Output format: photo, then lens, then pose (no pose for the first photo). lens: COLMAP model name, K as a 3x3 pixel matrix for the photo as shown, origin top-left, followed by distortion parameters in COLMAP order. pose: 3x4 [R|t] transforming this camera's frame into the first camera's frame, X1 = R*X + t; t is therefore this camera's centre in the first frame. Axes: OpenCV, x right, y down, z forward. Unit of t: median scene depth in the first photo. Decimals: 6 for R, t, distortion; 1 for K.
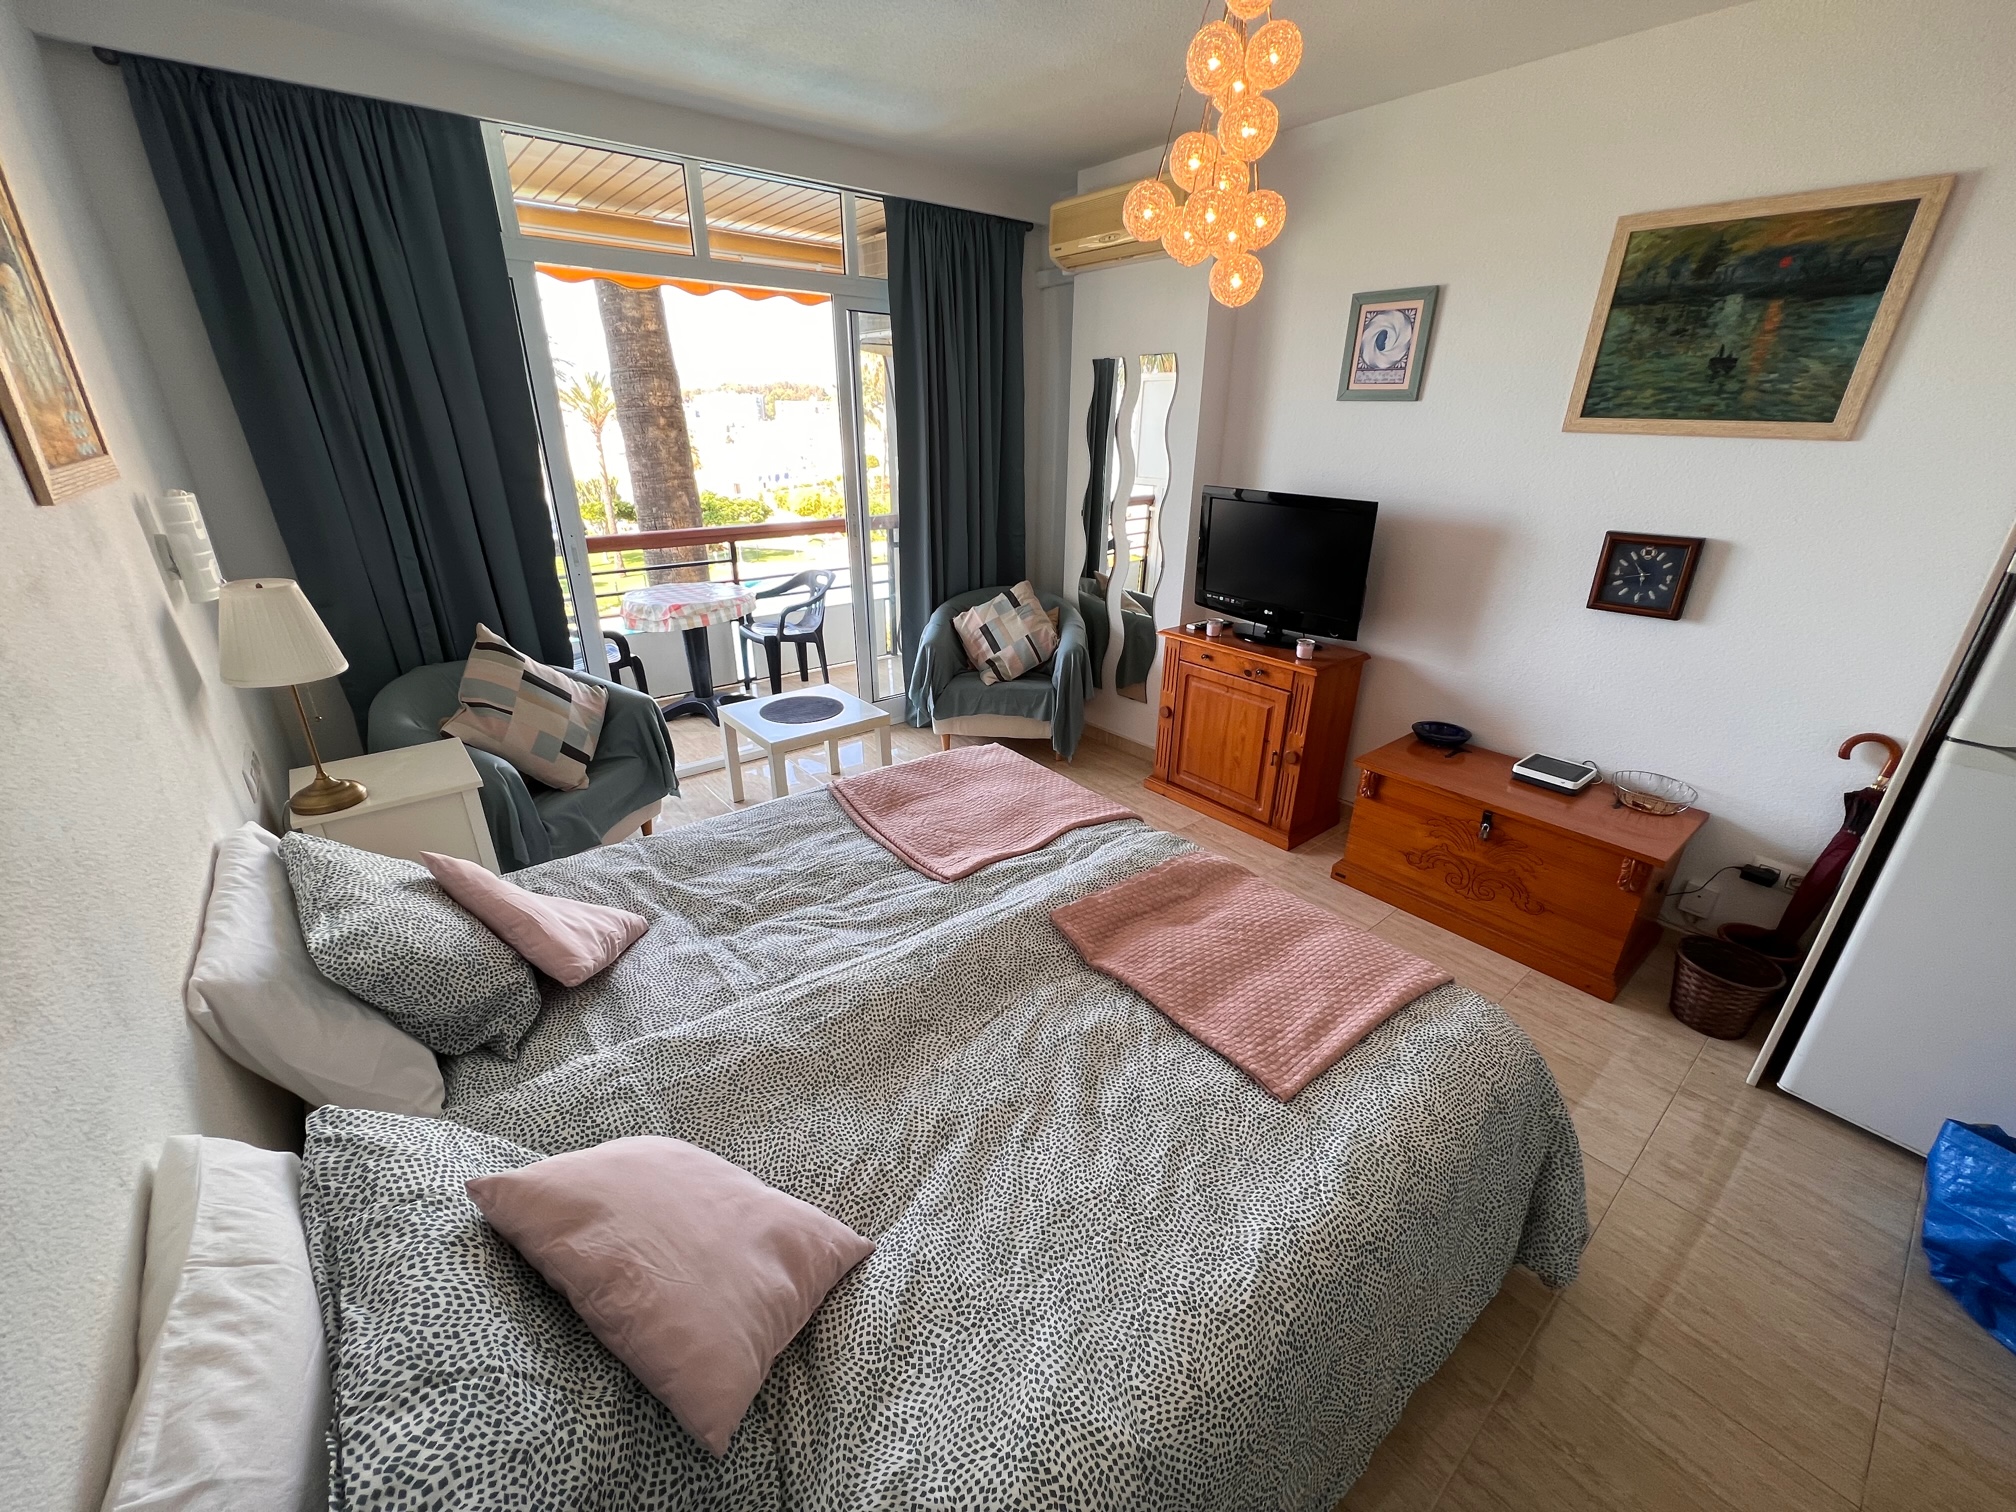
lens RADIAL K [[803.9, 0, 1014.7], [0, 803.9, 753.0], [0, 0, 1]] dist [-0.004633, -0.000644]
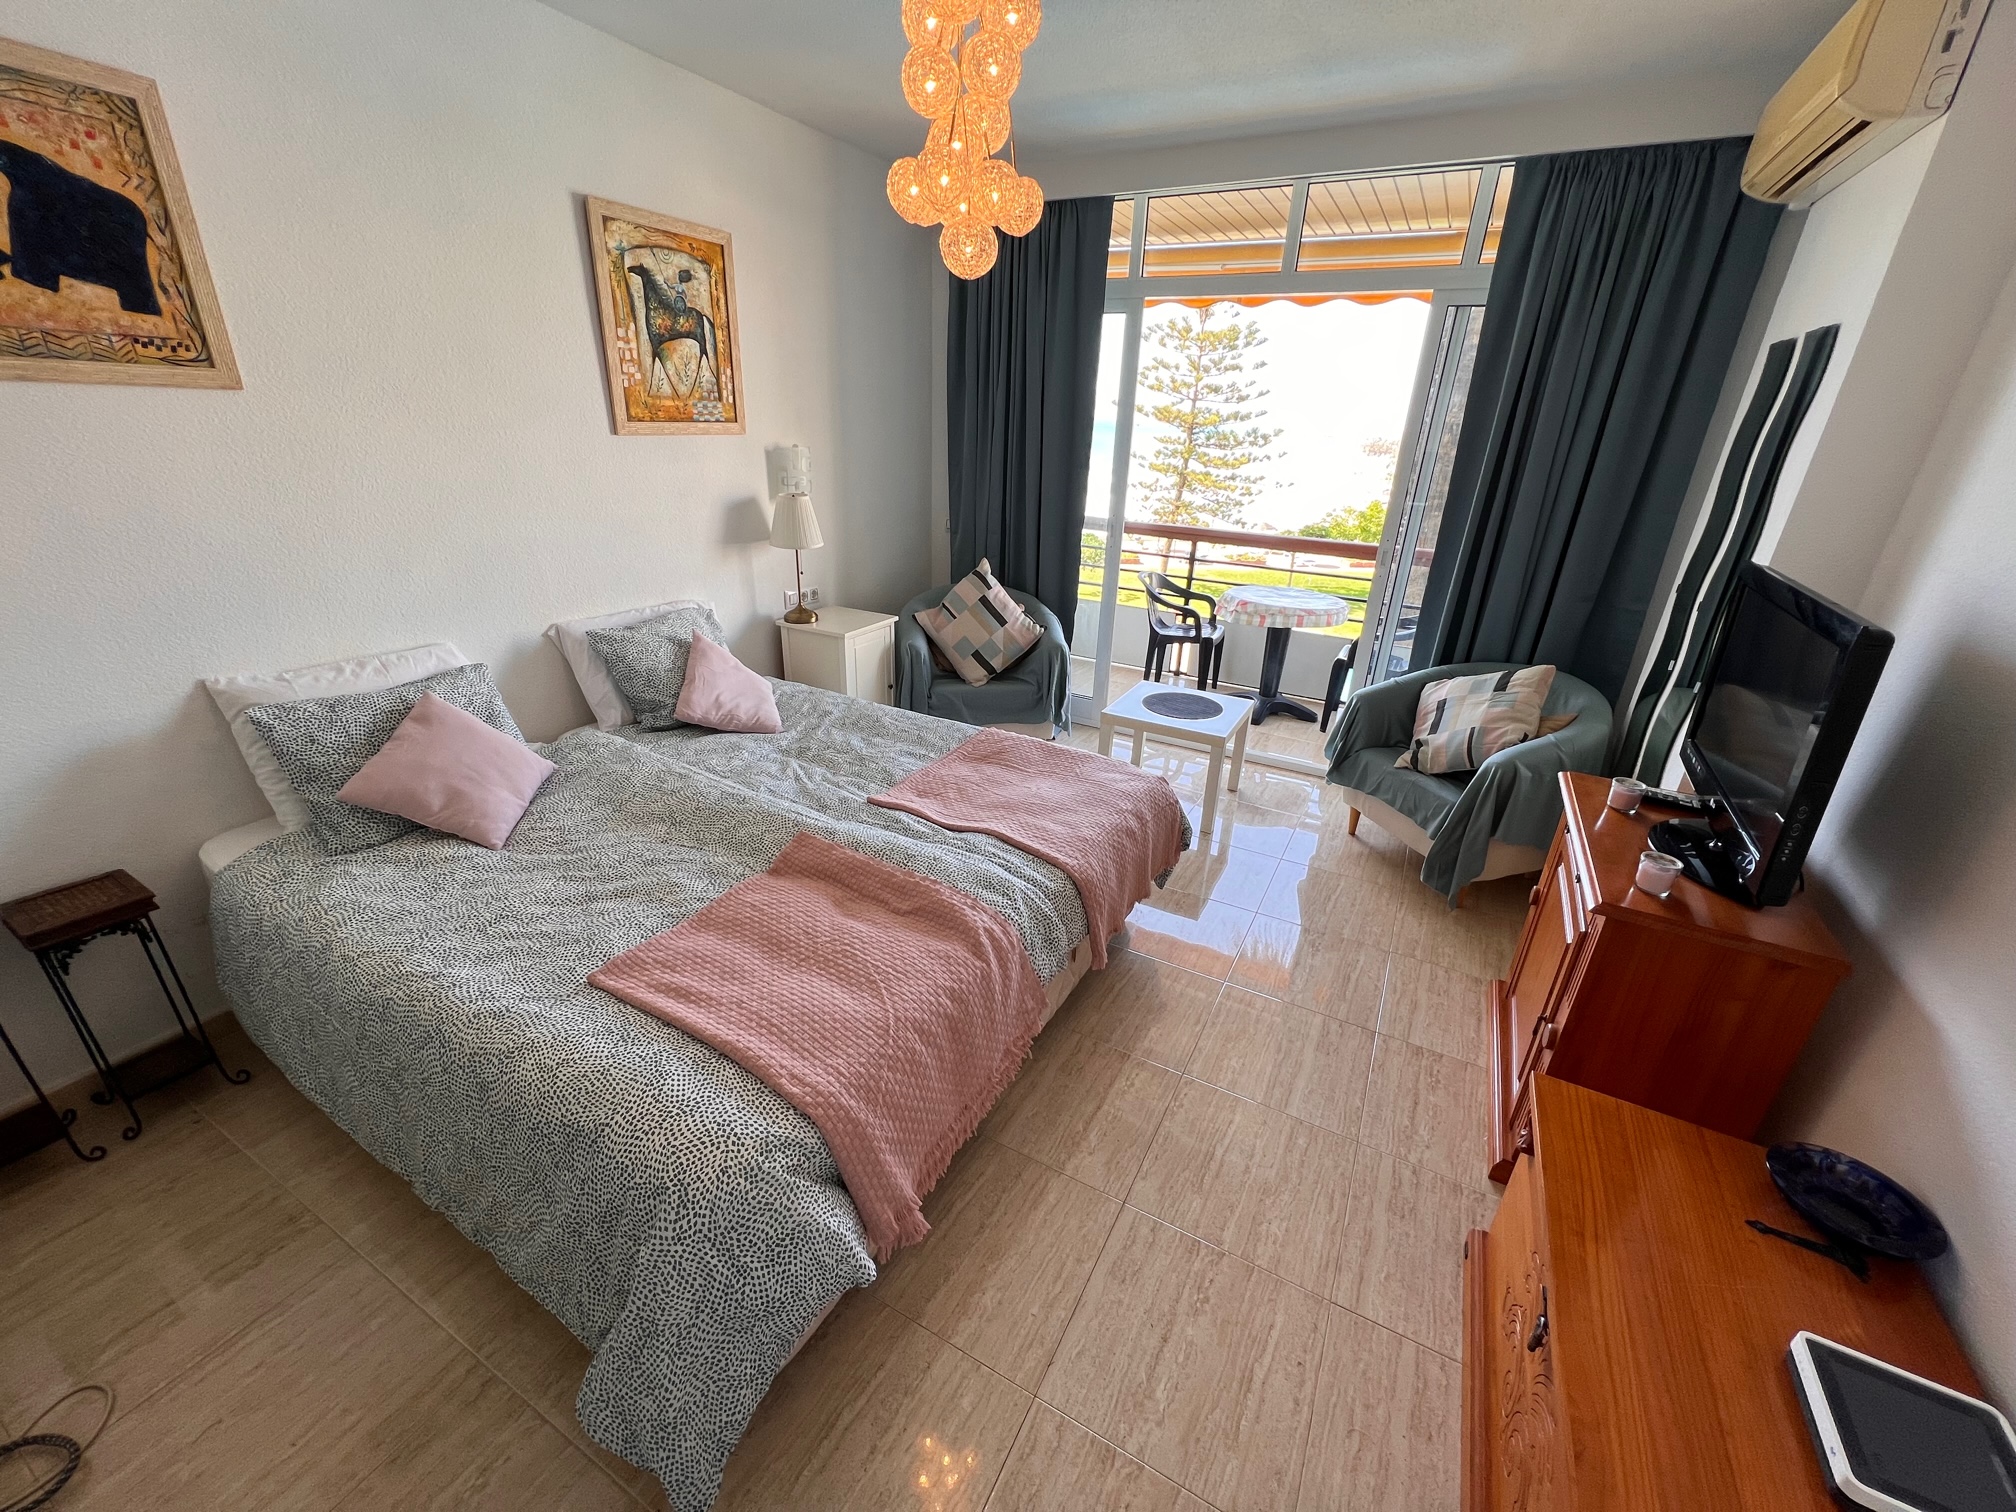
lens RADIAL K [[803.9, 0, 1015.1], [0, 803.9, 758.7], [0, 0, 1]] dist [-0.004633, -0.000644]
pose [[0.385473, 0.368538, -0.845926, 0.699003], [-0.388158, 0.896478, 0.213685, -0.165423], [0.837105, 0.245983, 0.488619, 0.424149]]
